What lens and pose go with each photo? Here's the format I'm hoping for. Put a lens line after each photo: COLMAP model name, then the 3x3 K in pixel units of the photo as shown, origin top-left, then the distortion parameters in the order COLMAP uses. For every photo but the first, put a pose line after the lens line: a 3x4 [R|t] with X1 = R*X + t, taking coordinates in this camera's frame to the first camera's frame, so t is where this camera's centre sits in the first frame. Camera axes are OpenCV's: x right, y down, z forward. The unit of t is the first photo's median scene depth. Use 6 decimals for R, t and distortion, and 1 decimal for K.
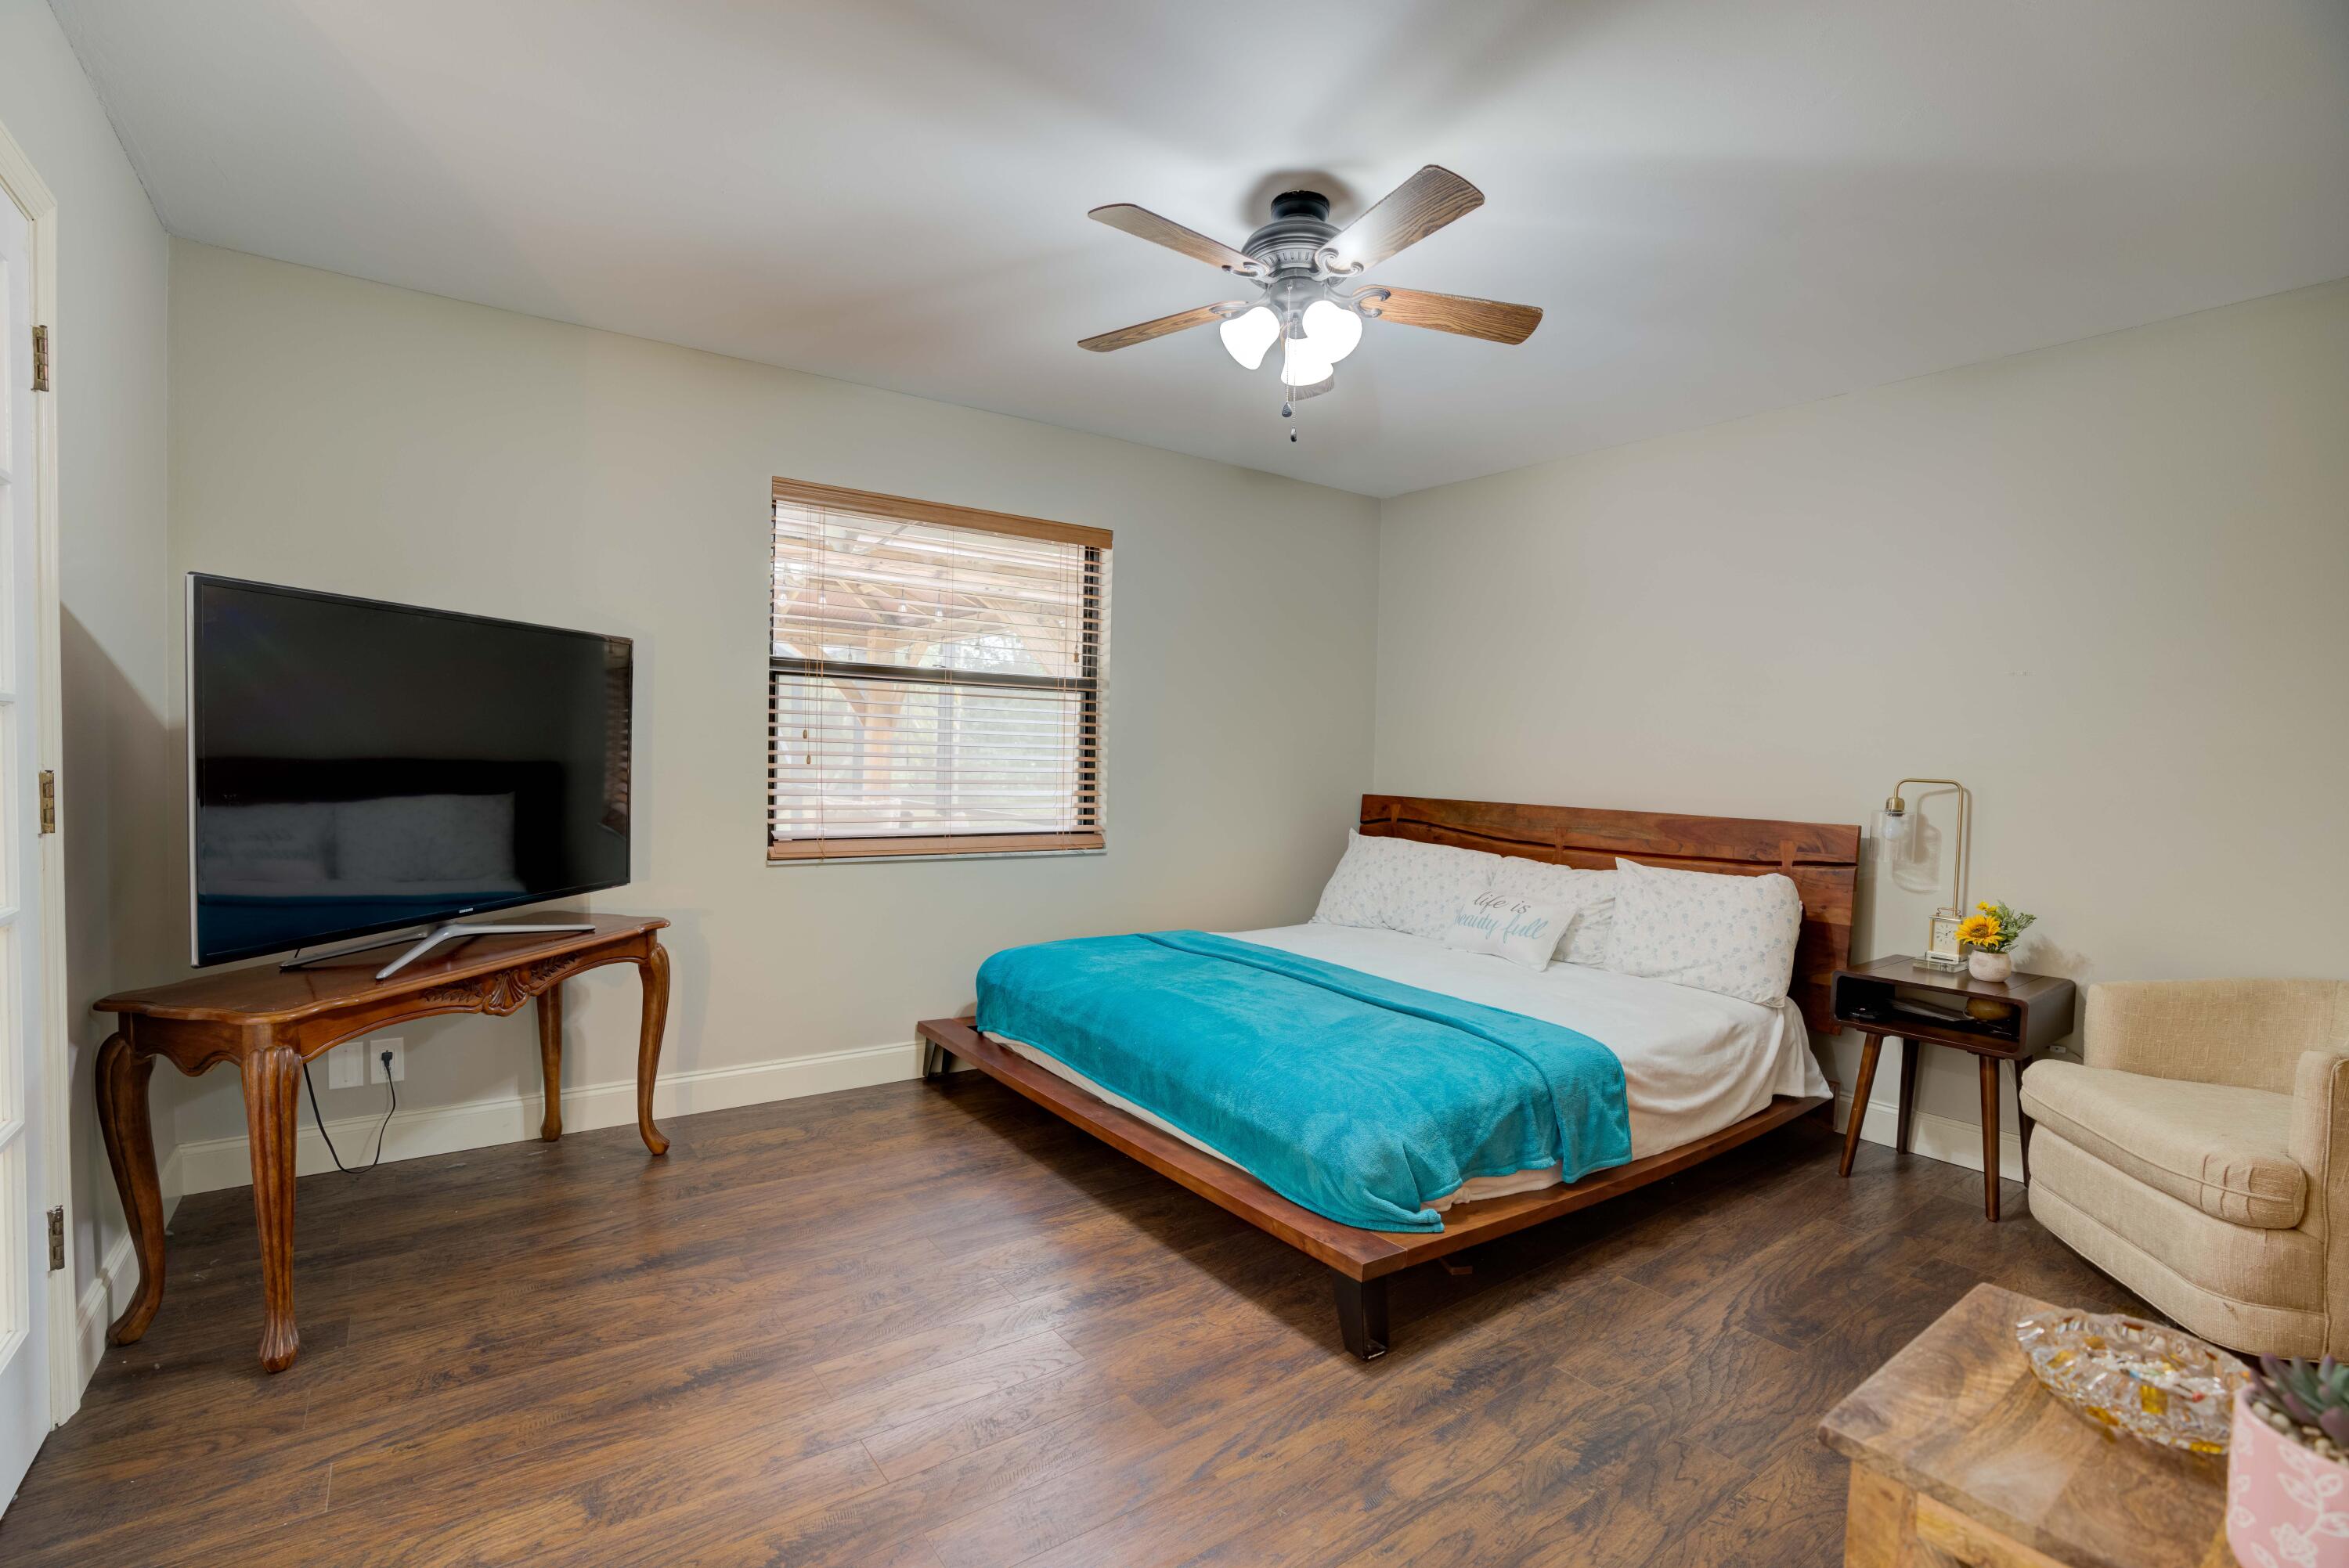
lens RADIAL K [[1084.6, 0, 1158.5], [0, 1084.6, 789.0], [0, 0, 1]] dist [-0.068325, 0.024395]
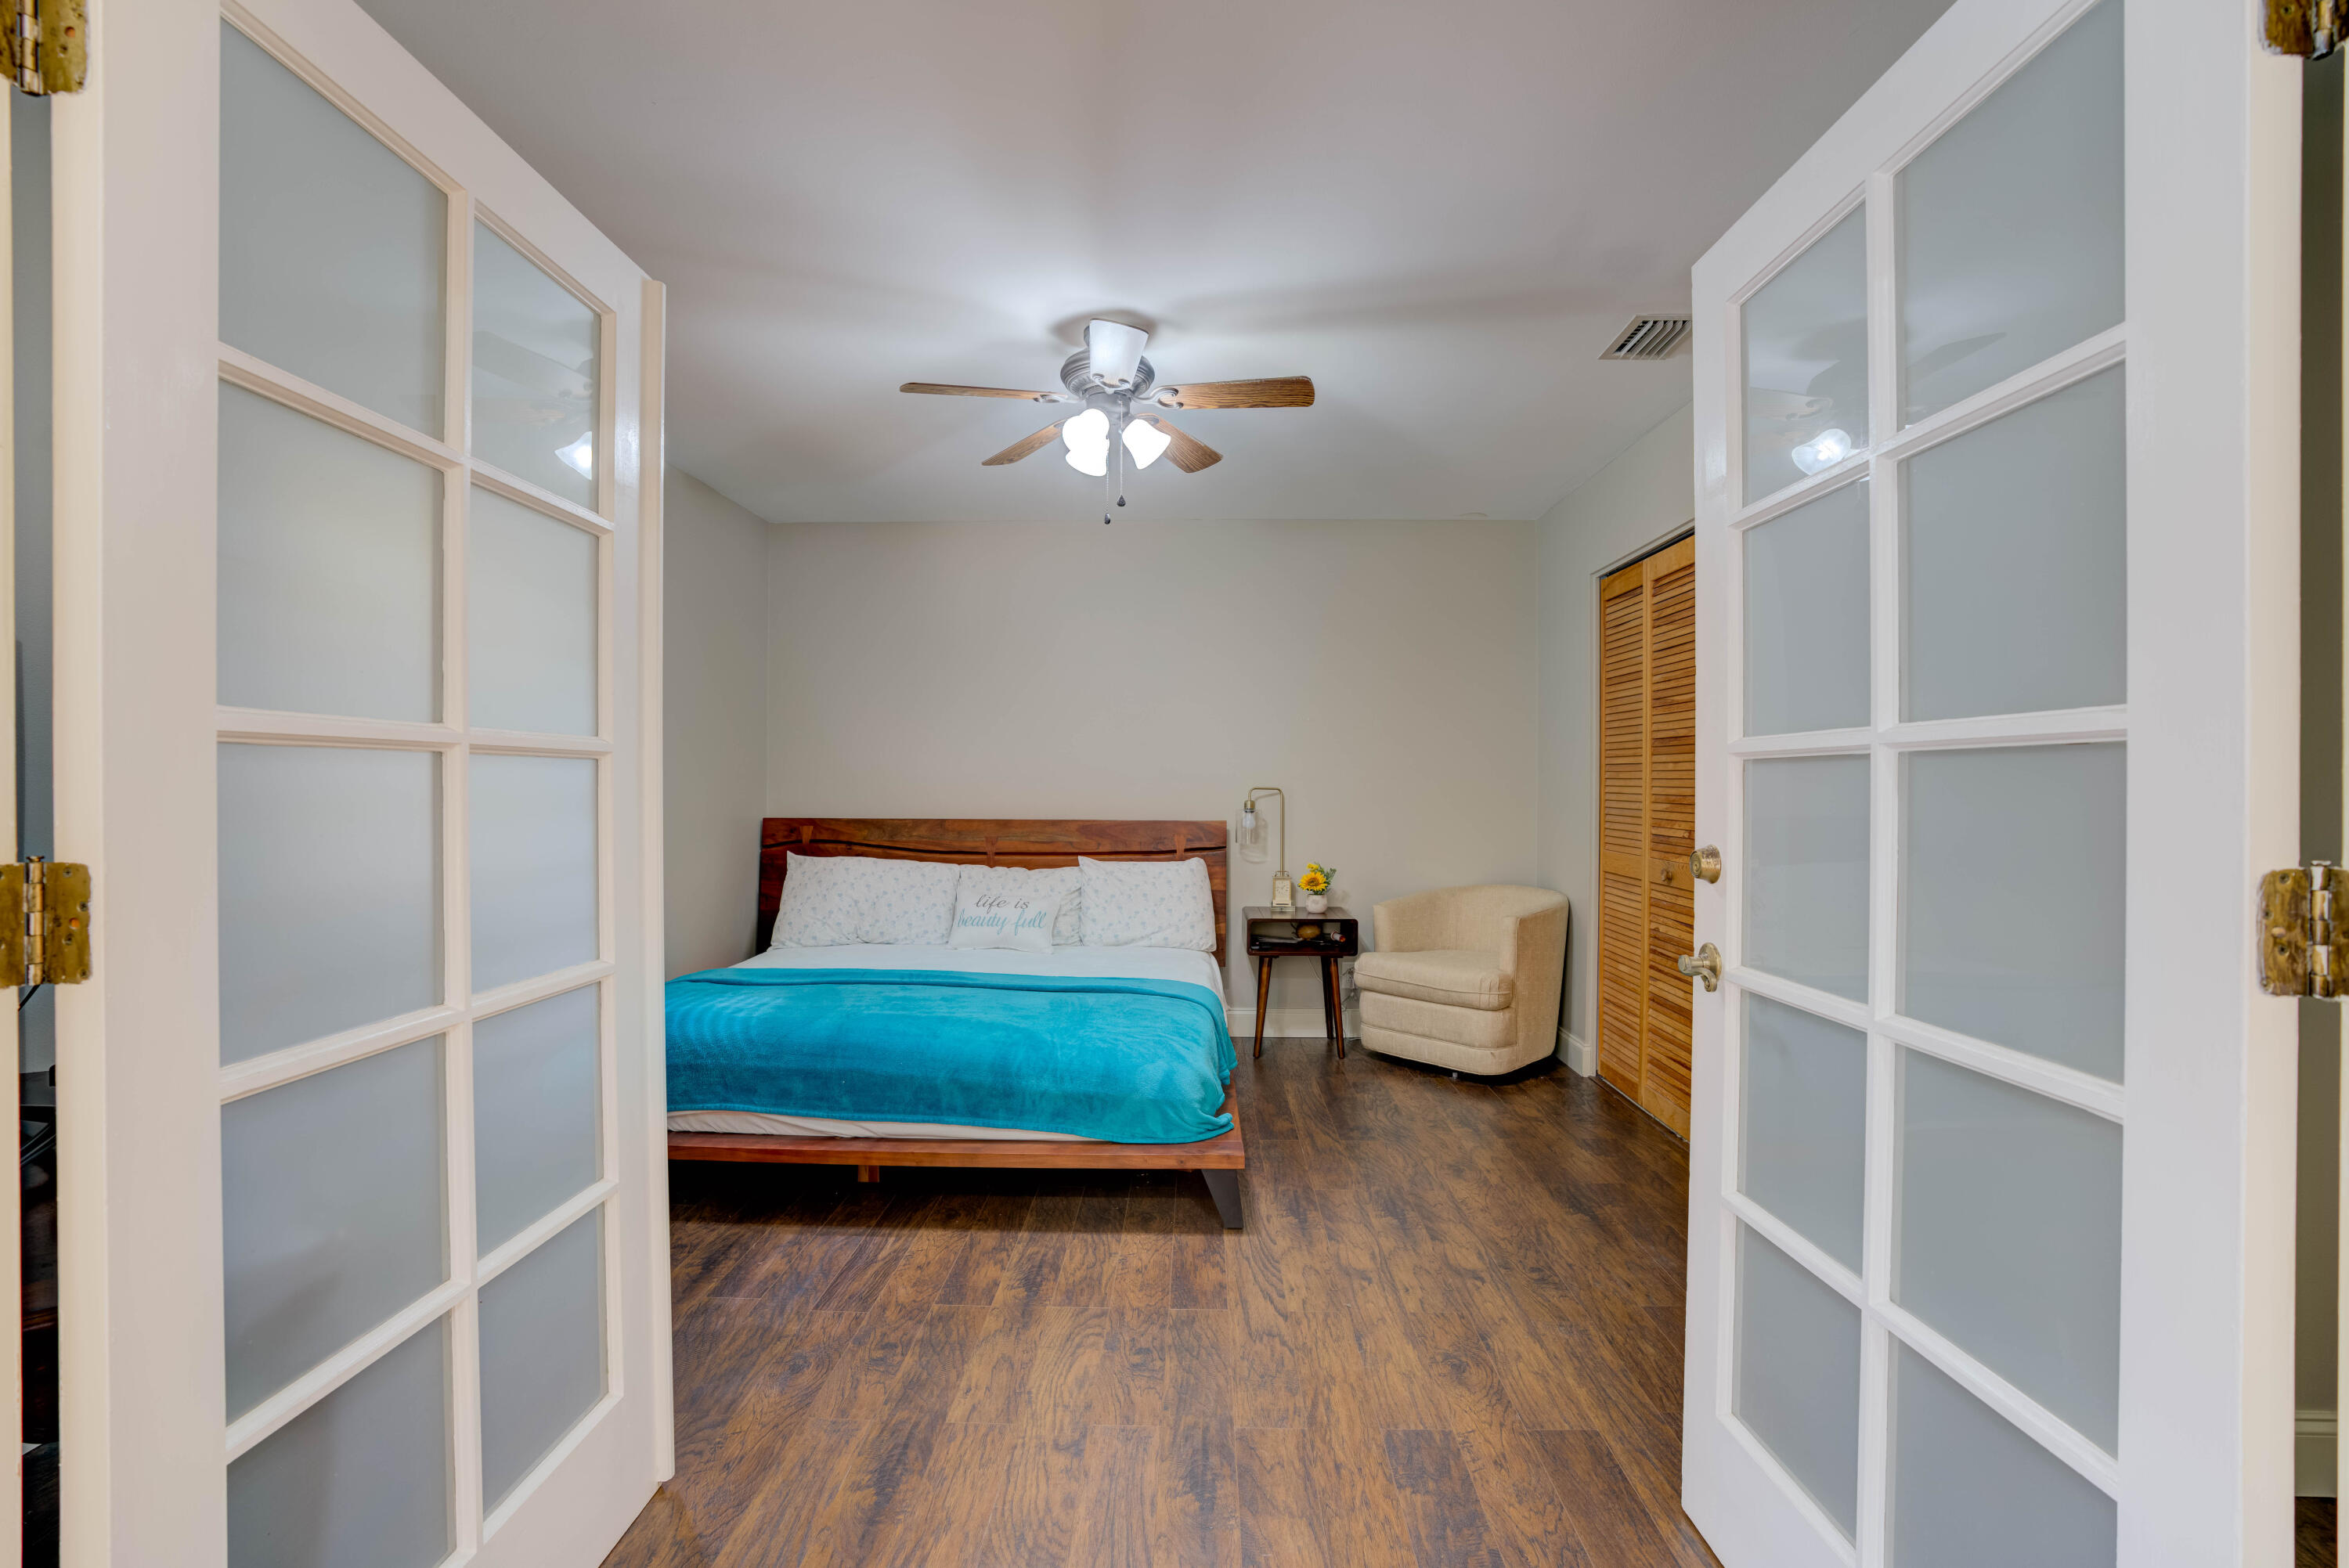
lens RADIAL K [[1148.5, 0, 1163.7], [0, 1148.5, 785.3], [0, 0, 1]] dist [-0.029168, 0.000491]
pose [[0.584820, -0.019953, 0.810918, -0.742804], [0.036108, 0.999347, -0.001451, -0.016935], [-0.810359, 0.030129, 0.585158, 0.157477]]
